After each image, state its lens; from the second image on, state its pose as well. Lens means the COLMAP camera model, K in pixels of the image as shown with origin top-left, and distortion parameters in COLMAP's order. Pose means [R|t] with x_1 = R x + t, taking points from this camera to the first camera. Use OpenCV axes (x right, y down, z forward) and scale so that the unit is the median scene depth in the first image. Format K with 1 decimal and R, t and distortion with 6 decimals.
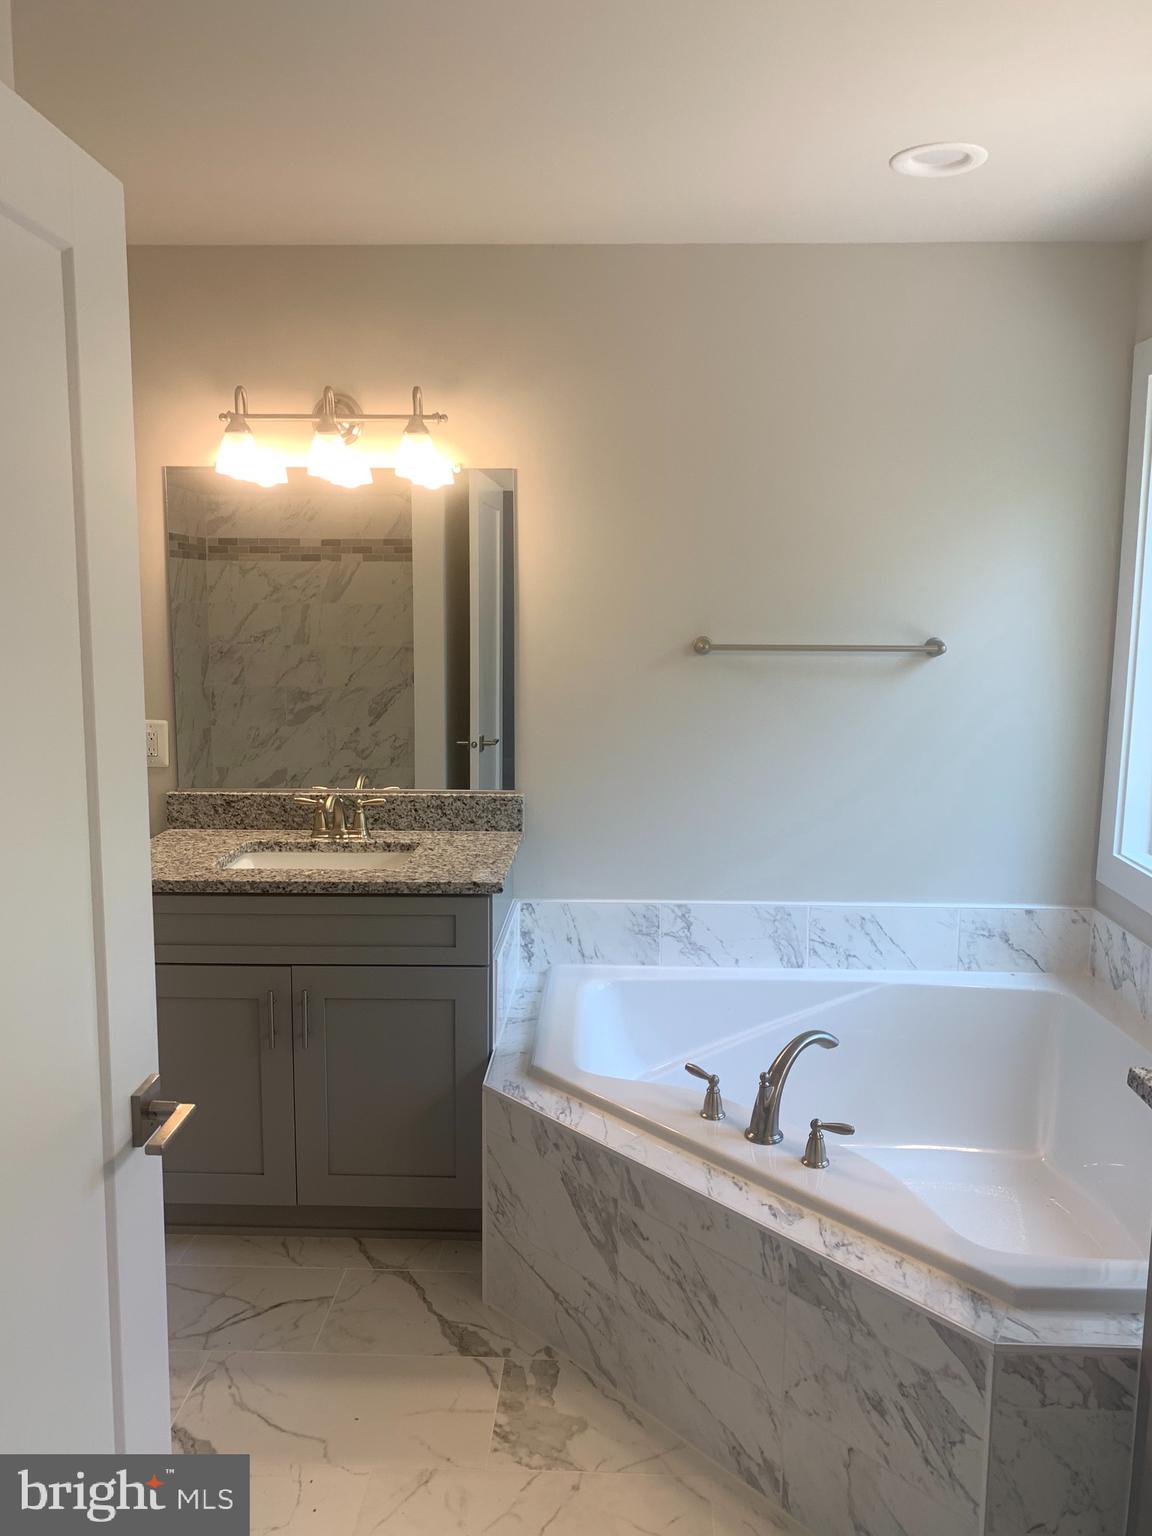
lens RADIAL K [[1197.0, 0, 517.1], [0, 1197.0, 765.0], [0, 0, 1]] dist [0.024724, 0.012893]
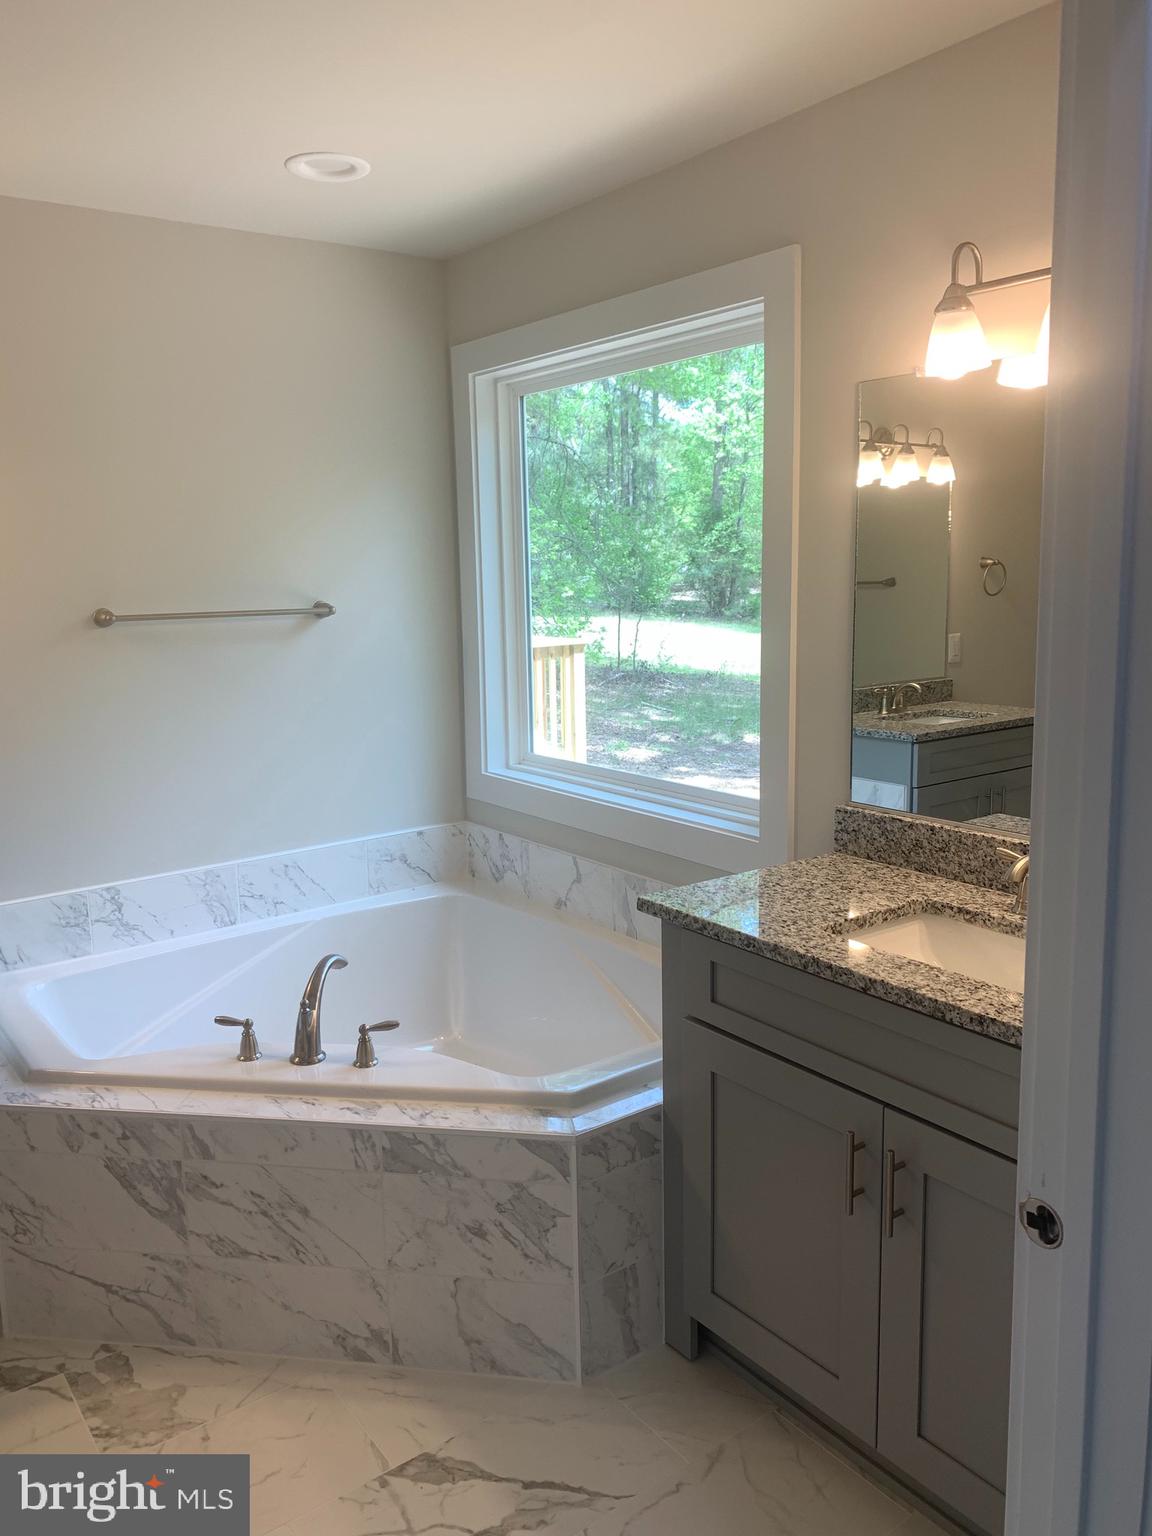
lens RADIAL K [[1197.0, 0, 517.1], [0, 1197.0, 765.0], [0, 0, 1]] dist [0.024724, 0.012893]
pose [[0.810217, -0.132148, 0.571038, -0.213806], [0.127010, 0.990688, 0.049054, 0.017194], [-0.572203, 0.032783, 0.819457, -0.002281]]
